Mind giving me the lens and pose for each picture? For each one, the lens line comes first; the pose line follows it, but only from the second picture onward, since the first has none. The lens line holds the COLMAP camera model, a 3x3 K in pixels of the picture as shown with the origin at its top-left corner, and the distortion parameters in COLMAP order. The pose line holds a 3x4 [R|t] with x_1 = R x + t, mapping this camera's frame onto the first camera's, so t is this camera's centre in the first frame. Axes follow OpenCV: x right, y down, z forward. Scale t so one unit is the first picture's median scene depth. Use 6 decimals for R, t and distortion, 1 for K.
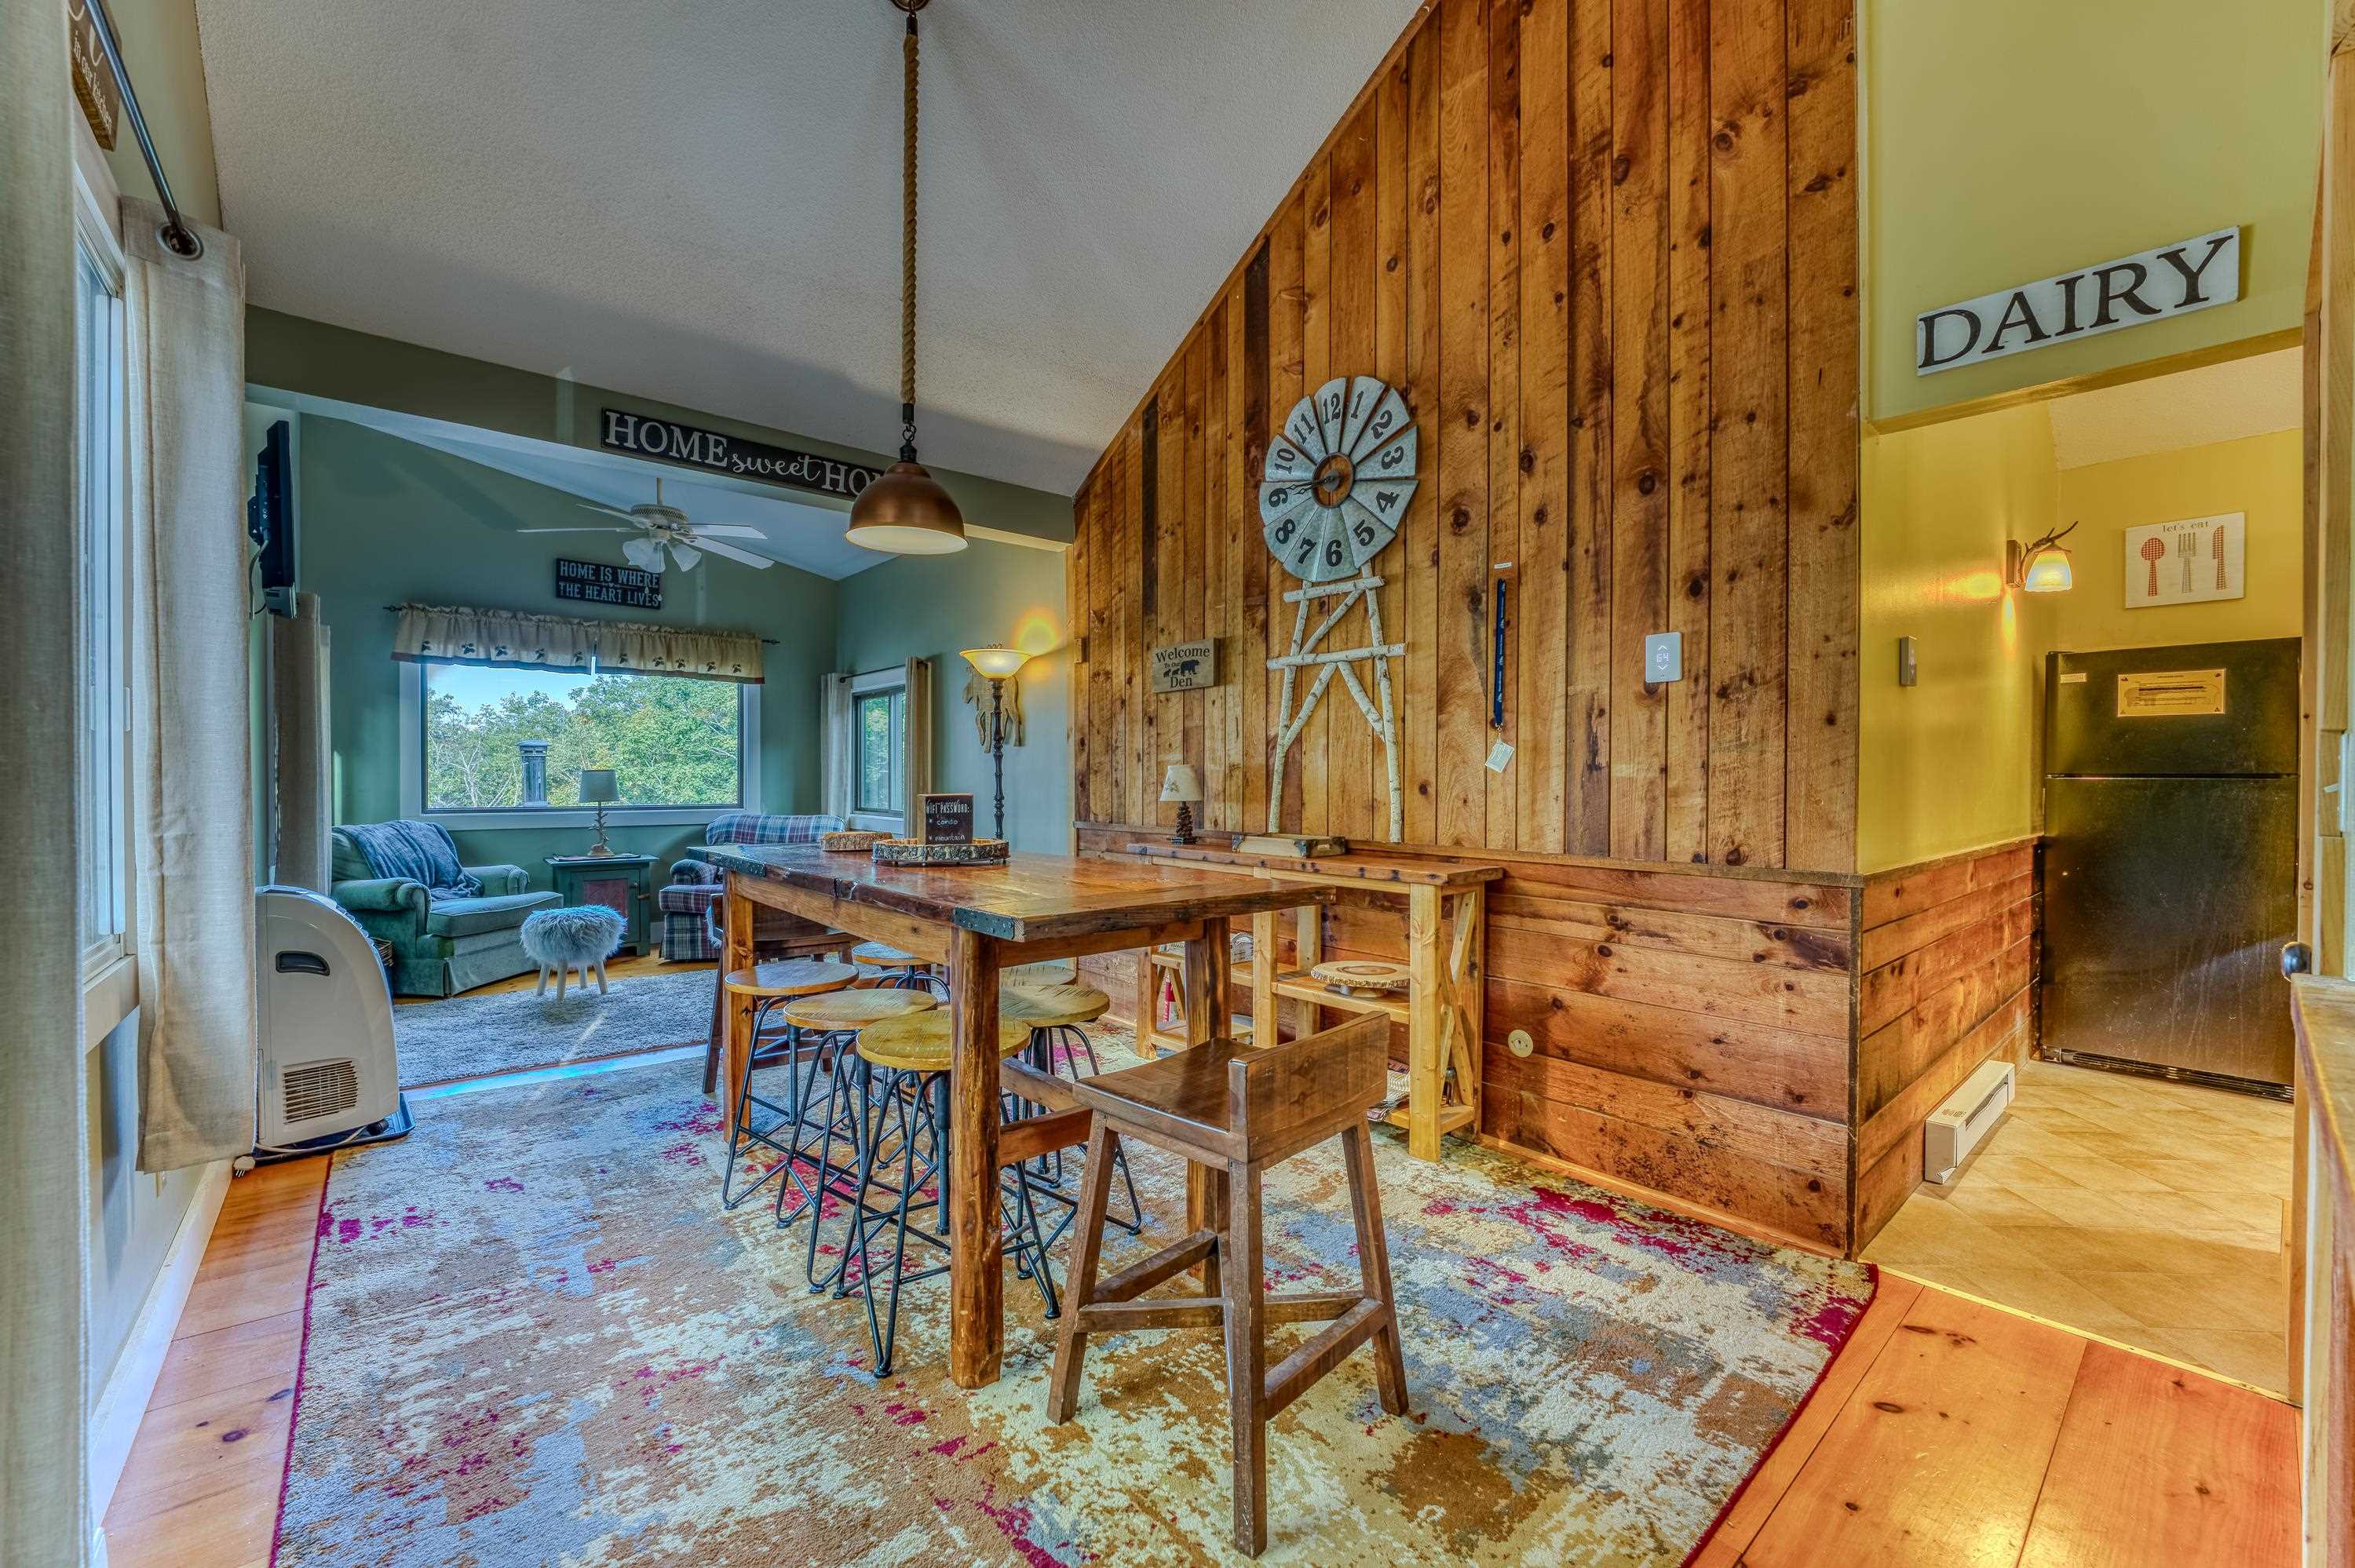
lens RADIAL K [[944.5, 0, 1172.8], [0, 944.5, 784.9], [0, 0, 1]] dist [-0.020774, 0.002630]
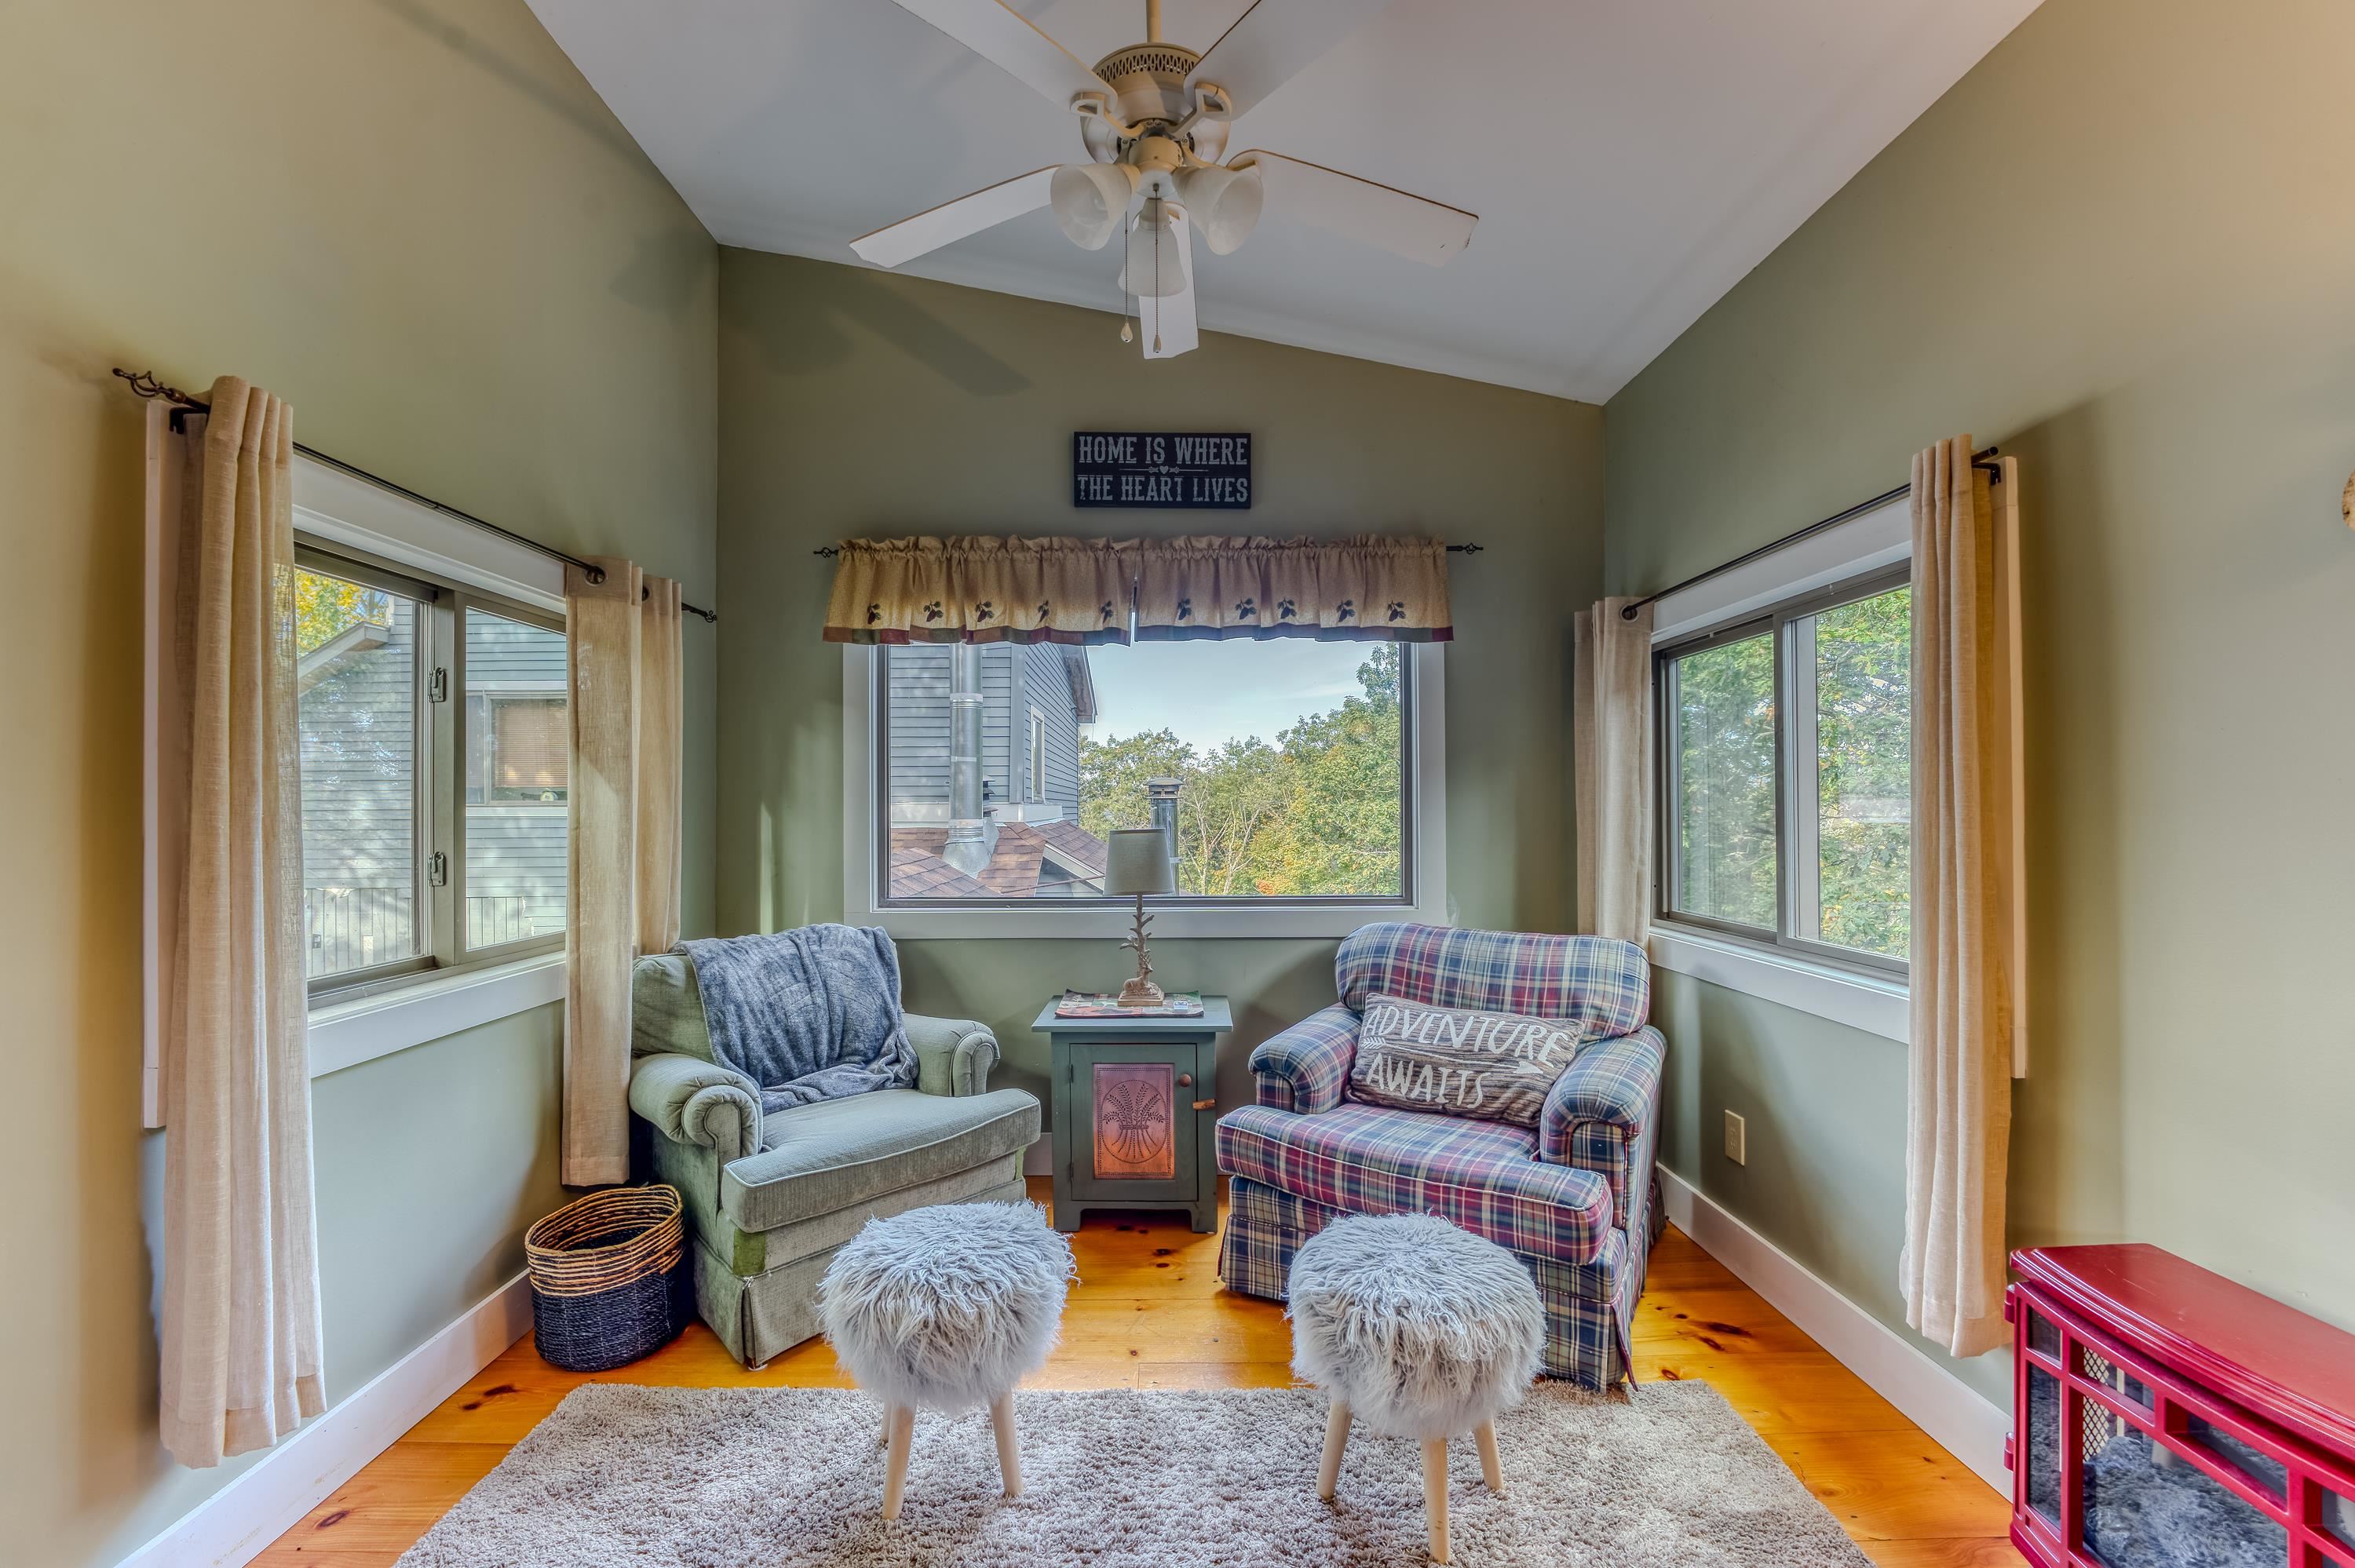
lens RADIAL K [[949.3, 0, 1169.1], [0, 949.3, 799.5], [0, 0, 1]] dist [-0.023956, 0.000064]
pose [[0.764985, -0.013648, -0.643904, -0.351894], [0.001301, 0.999806, -0.019646, -0.028945], [0.644047, 0.014191, 0.764854, 0.806665]]
